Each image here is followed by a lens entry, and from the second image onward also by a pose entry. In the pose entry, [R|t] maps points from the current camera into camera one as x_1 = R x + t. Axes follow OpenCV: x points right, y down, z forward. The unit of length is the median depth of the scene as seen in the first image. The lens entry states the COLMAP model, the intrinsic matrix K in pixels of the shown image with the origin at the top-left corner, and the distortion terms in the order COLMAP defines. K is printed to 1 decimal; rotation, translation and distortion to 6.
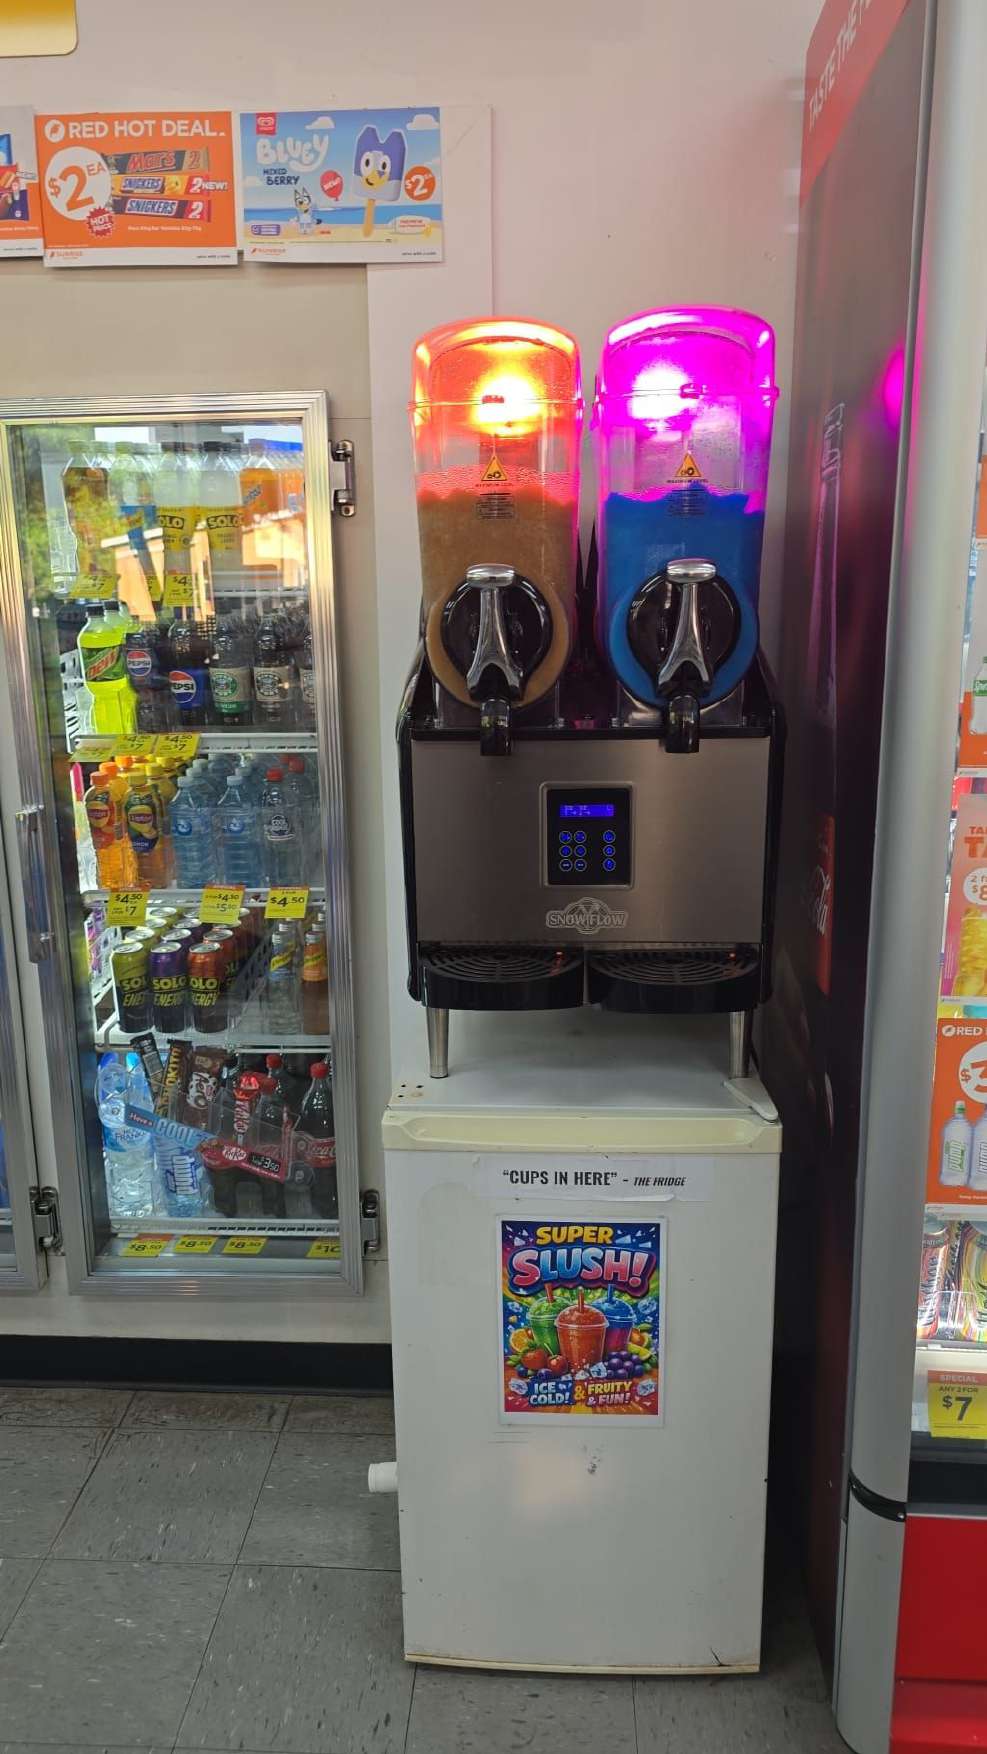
lens RADIAL K [[1200.7, 0, 493.9], [0, 1200.7, 890.5], [0, 0, 1]] dist [0.034834, -0.029522]
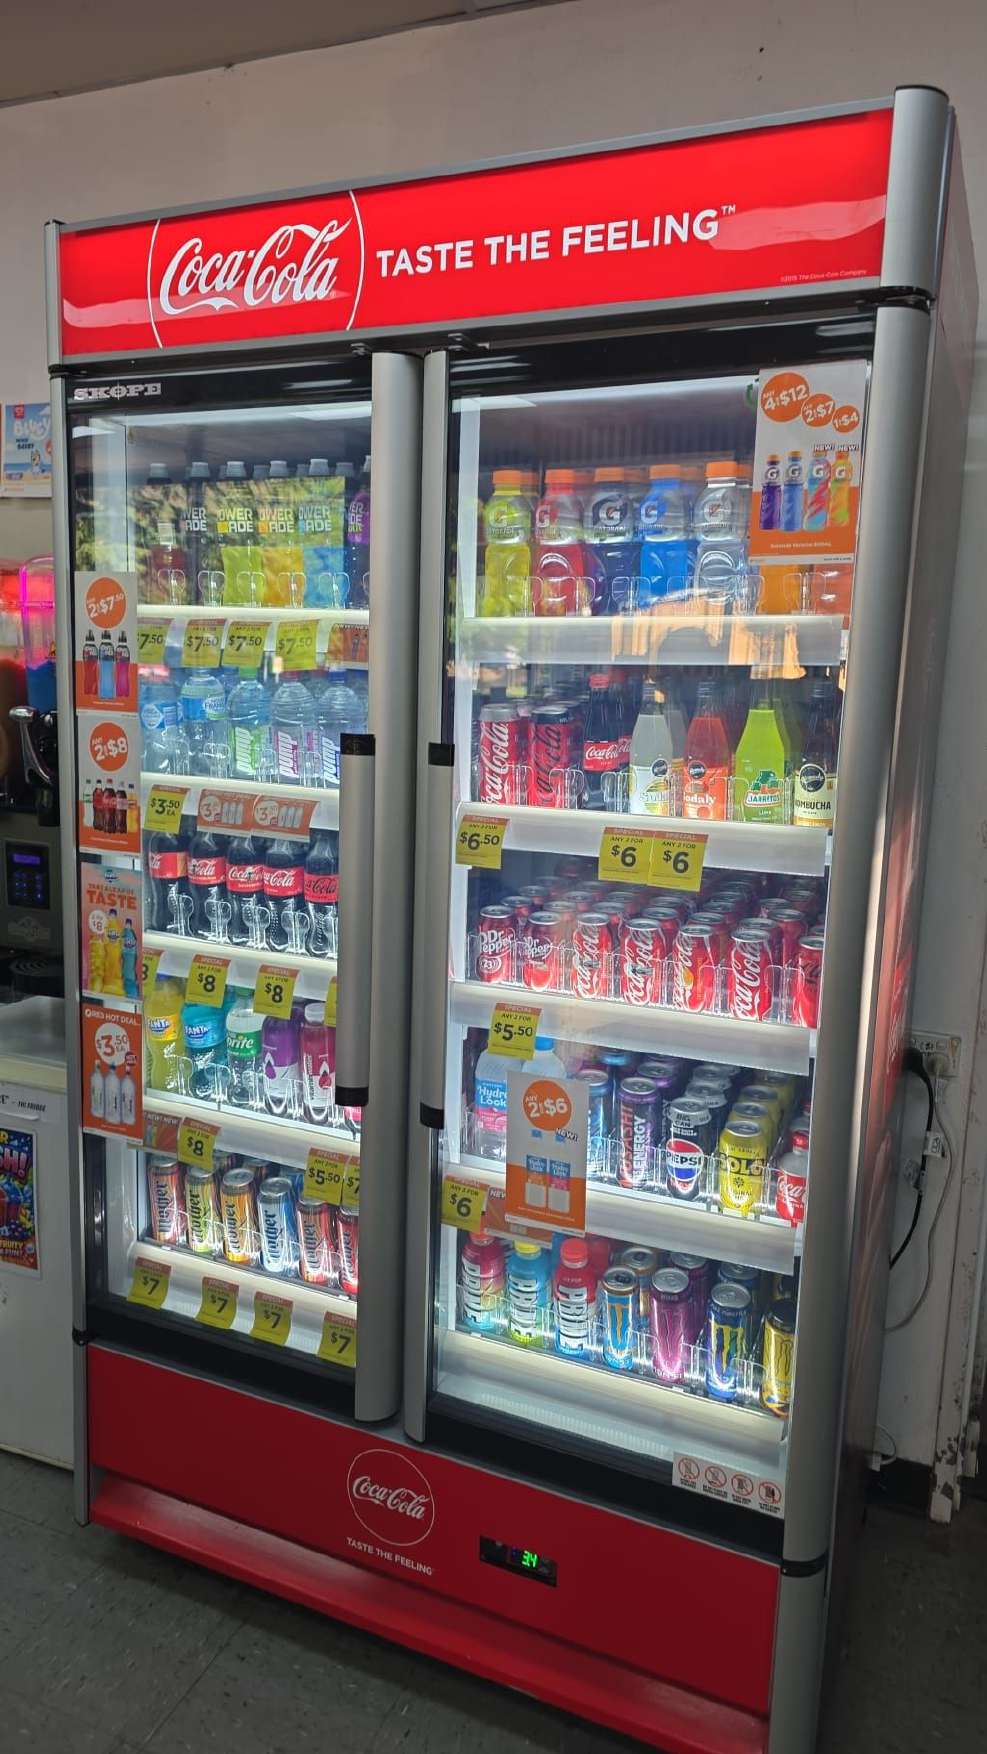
lens RADIAL K [[1200.7, 0, 510.3], [0, 1200.7, 868.3], [0, 0, 1]] dist [0.034834, -0.029522]
pose [[0.944059, 0.088488, -0.317682, 0.959021], [-0.111972, 0.992109, -0.056404, -0.030309], [0.310184, 0.088820, 0.946518, -0.229836]]
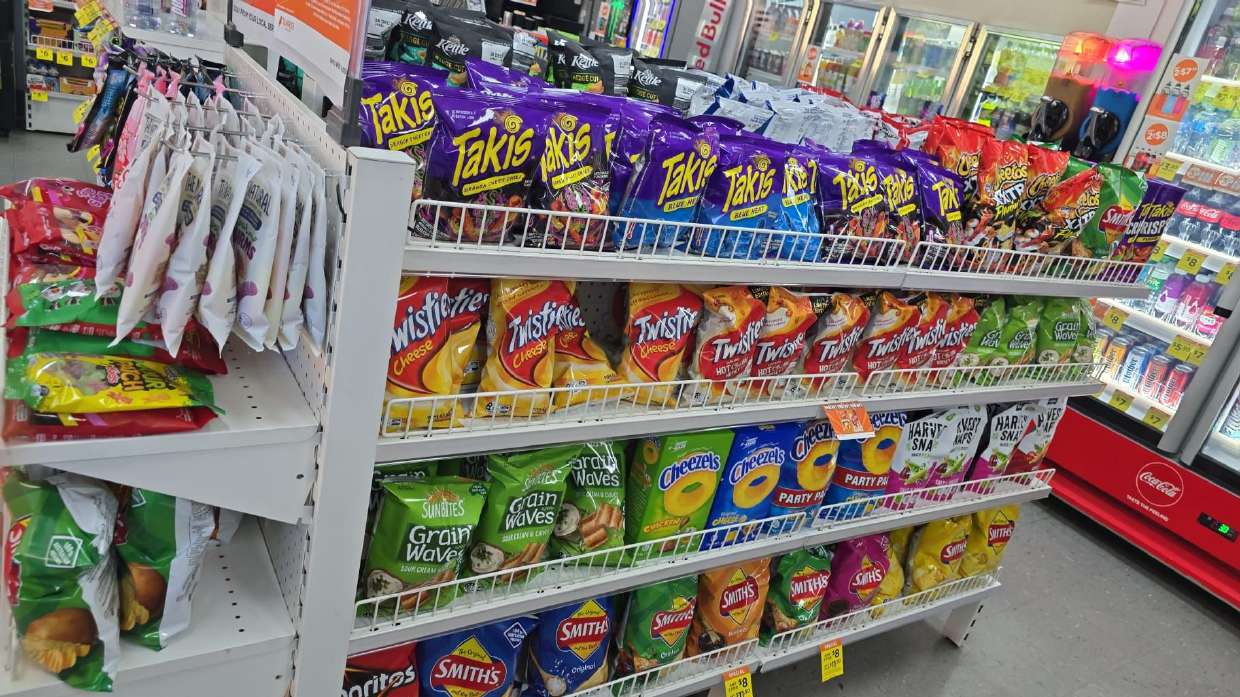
lens RADIAL K [[848.8, 0, 620.5], [0, 848.8, 344.5], [0, 0, 1]] dist [0.034834, -0.029522]
pose [[0.554044, 0.431667, -0.711827, 1.076887], [-0.386605, 0.890681, 0.239217, 0.214127], [0.737273, 0.142659, 0.660361, -1.173311]]
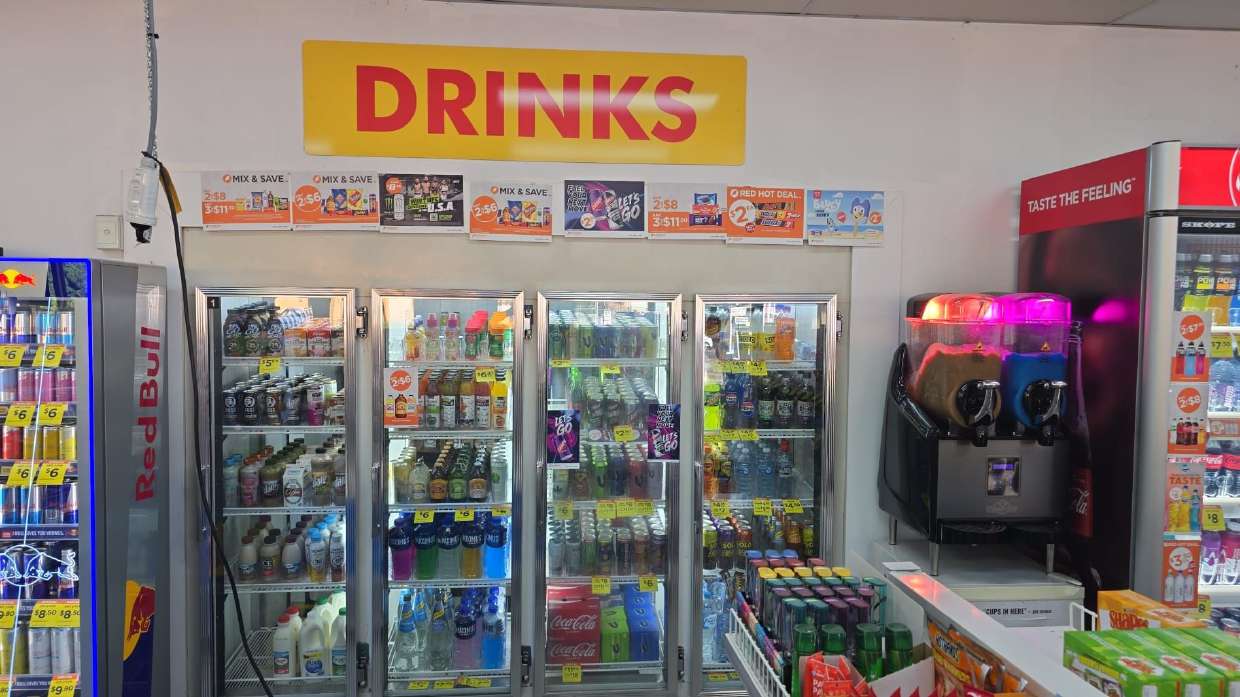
lens RADIAL K [[848.8, 0, 620.4], [0, 848.8, 355.2], [0, 0, 1]] dist [0.034834, -0.029522]
pose [[0.989156, 0.009695, 0.146545, -0.854117], [0.015796, 0.985008, -0.171782, 0.001033], [-0.146014, 0.172234, 0.974174, -0.622087]]
